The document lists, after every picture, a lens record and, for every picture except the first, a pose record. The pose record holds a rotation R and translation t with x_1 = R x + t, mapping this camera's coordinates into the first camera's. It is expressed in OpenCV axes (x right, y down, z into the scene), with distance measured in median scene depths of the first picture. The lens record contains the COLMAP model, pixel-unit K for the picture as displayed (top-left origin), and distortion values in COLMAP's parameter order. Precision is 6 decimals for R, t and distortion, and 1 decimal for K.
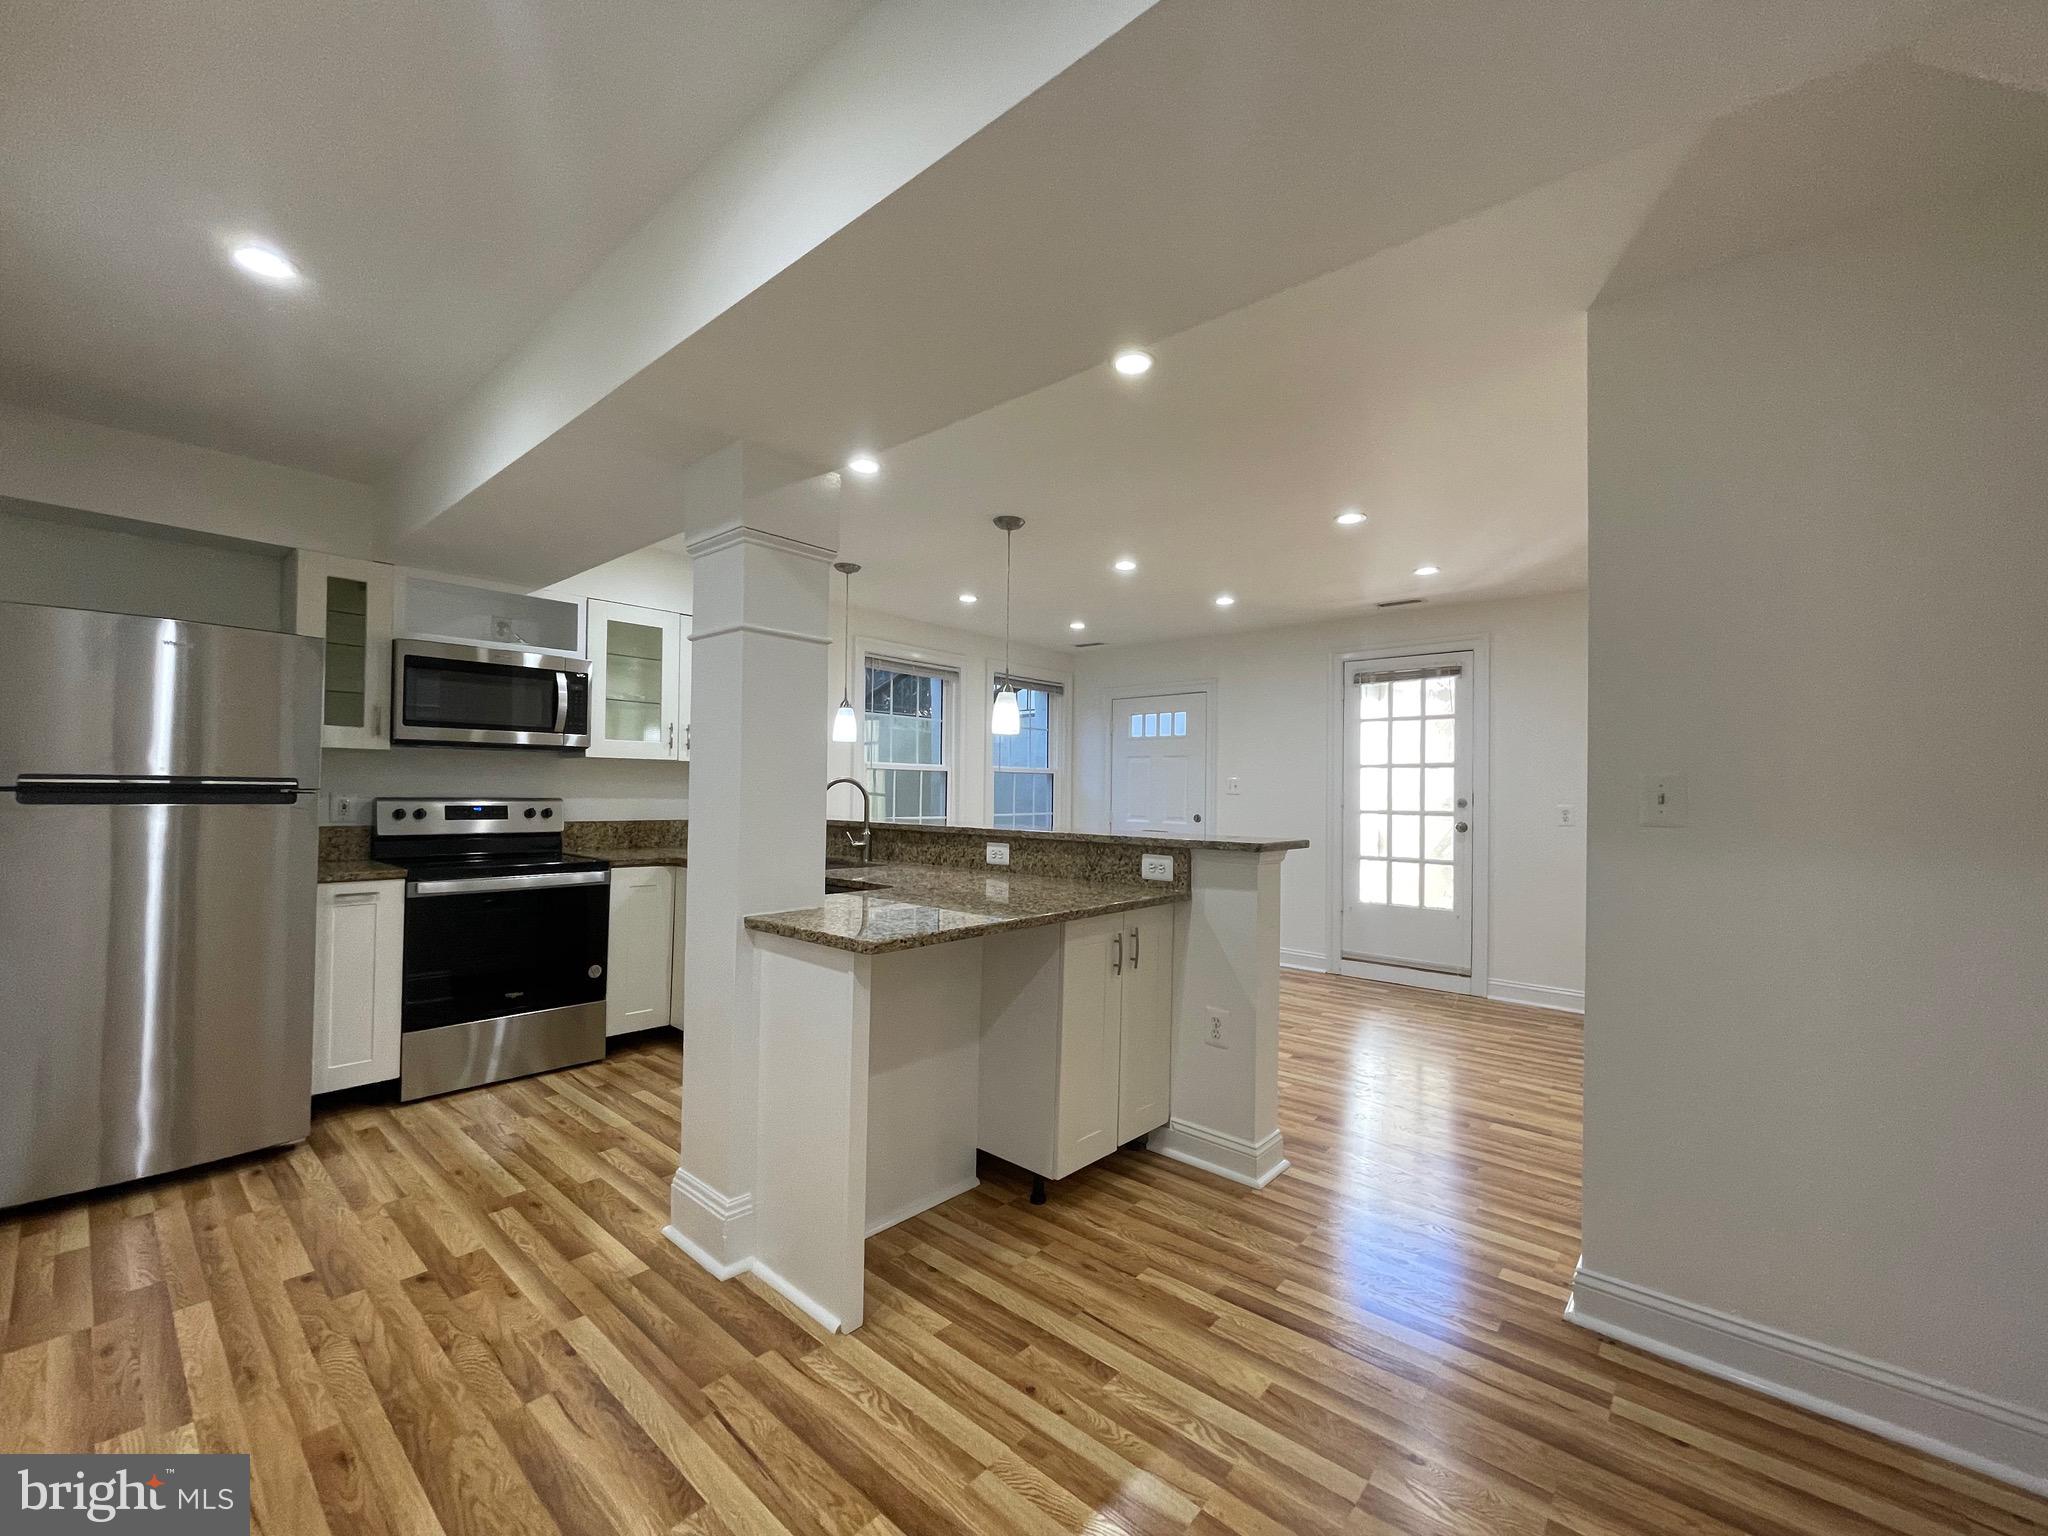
lens RADIAL K [[830.8, 0, 1024.0], [0, 830.8, 768.0], [0, 0, 1]] dist [-0.002032, -0.000220]
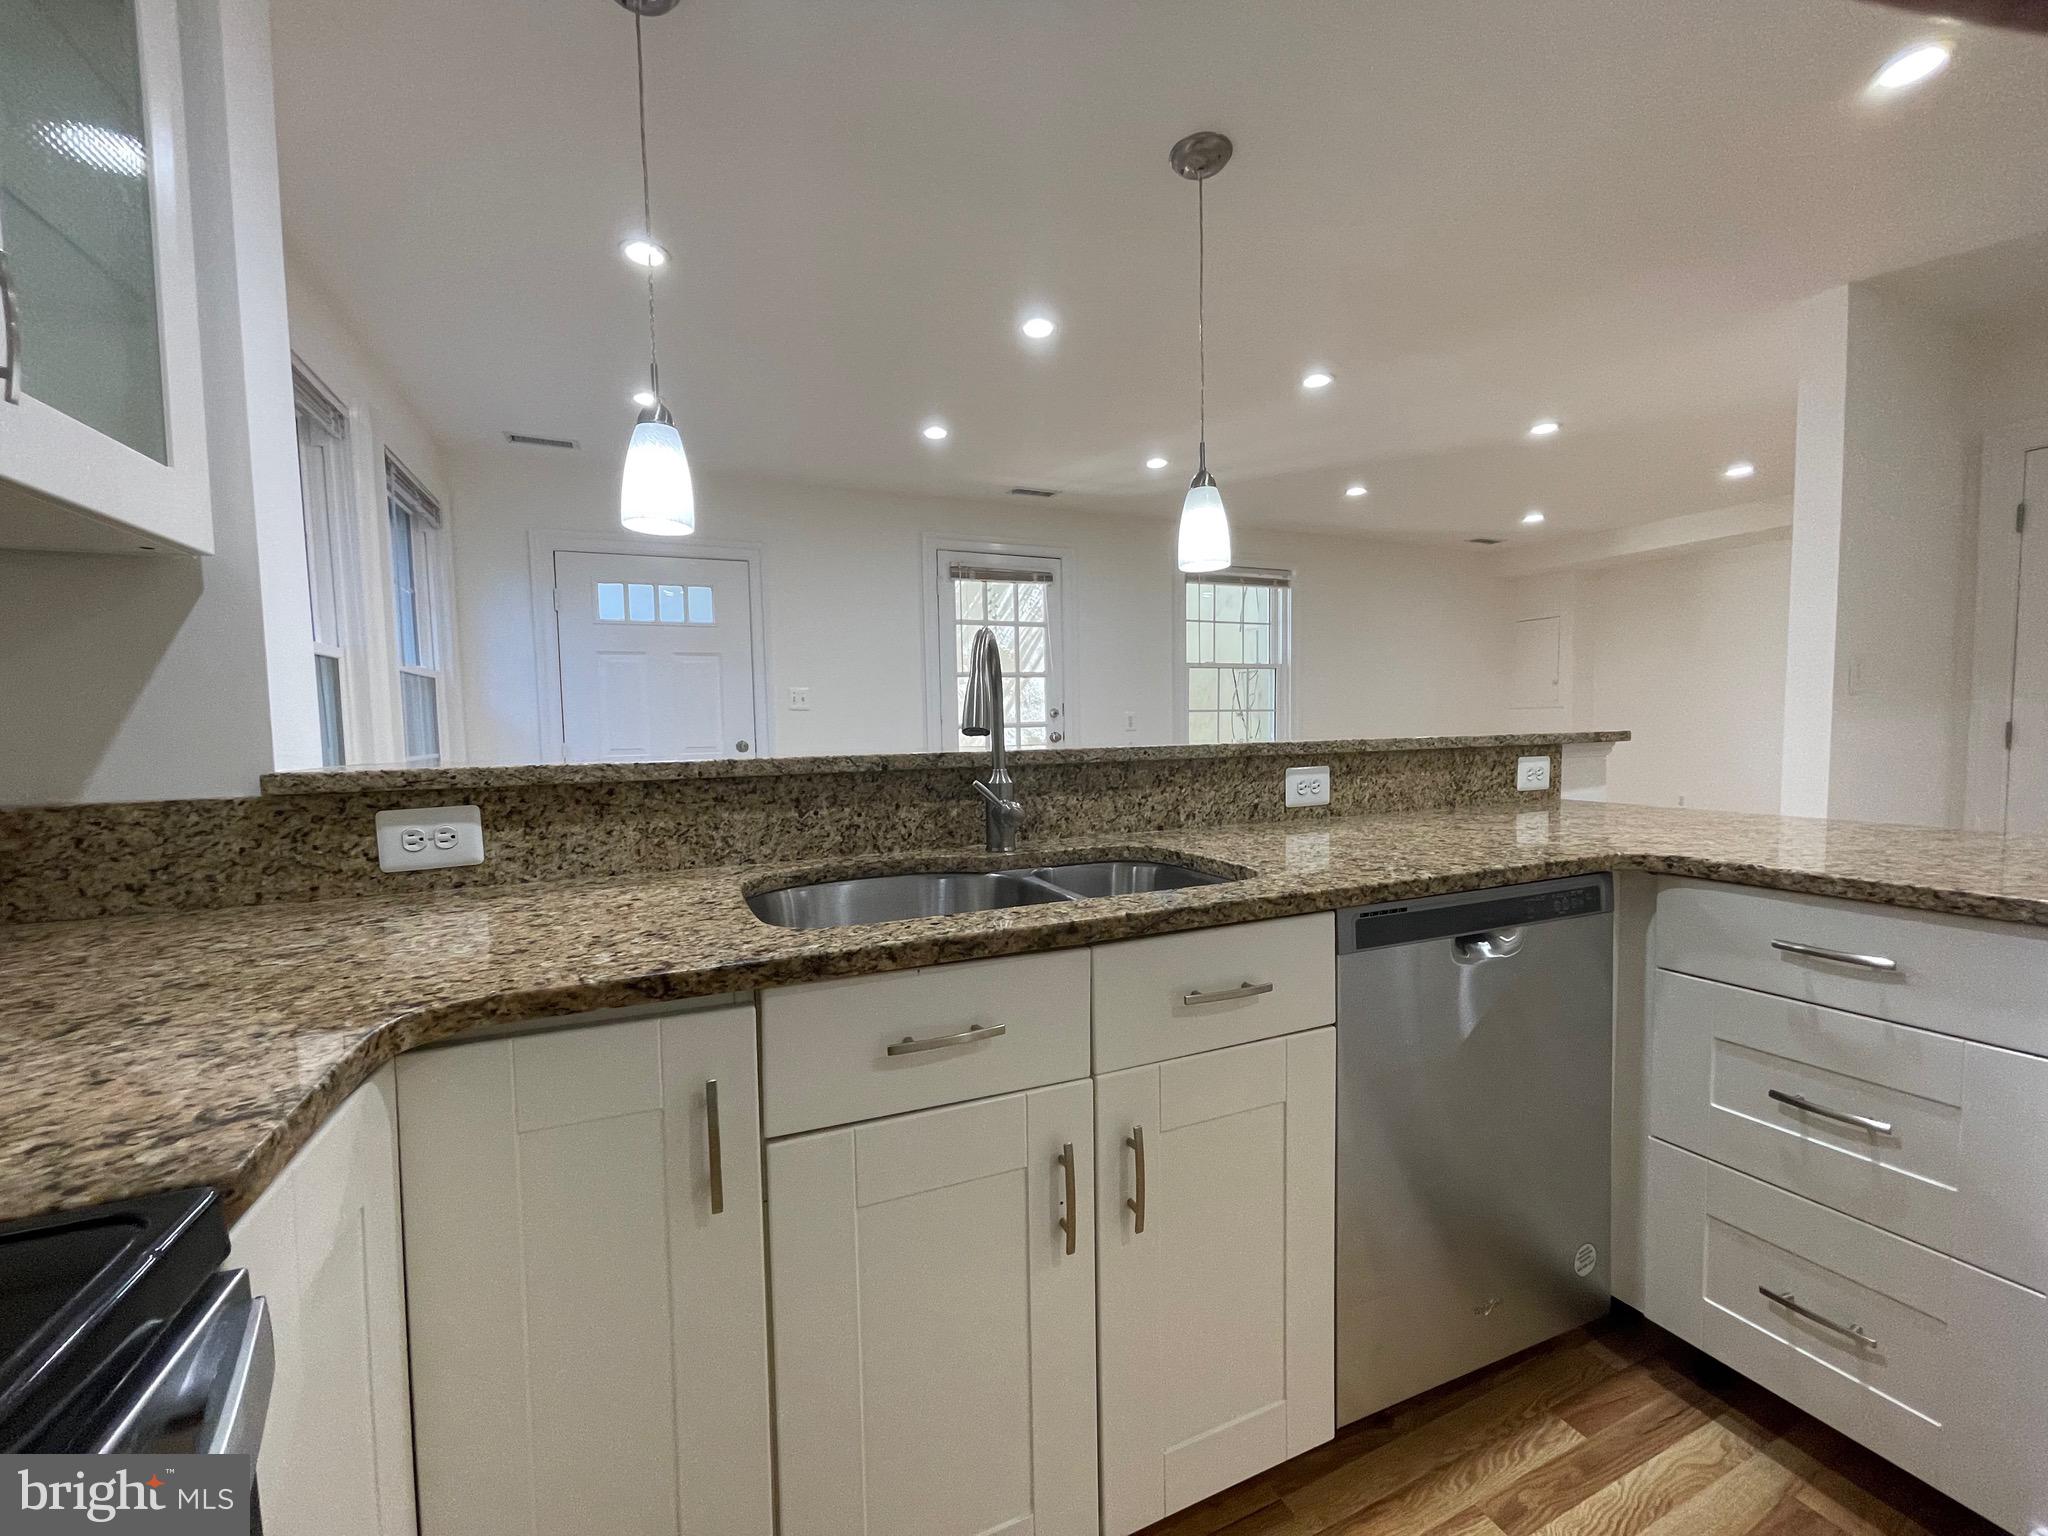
lens RADIAL K [[831.7, 0, 1030.0], [0, 831.7, 774.4], [0, 0, 1]] dist [0.000180, -0.000282]
pose [[0.412252, -0.075218, 0.907959, -0.396780], [-0.000534, 0.996566, 0.082801, 0.032784], [-0.911070, -0.034620, 0.410796, 0.617610]]
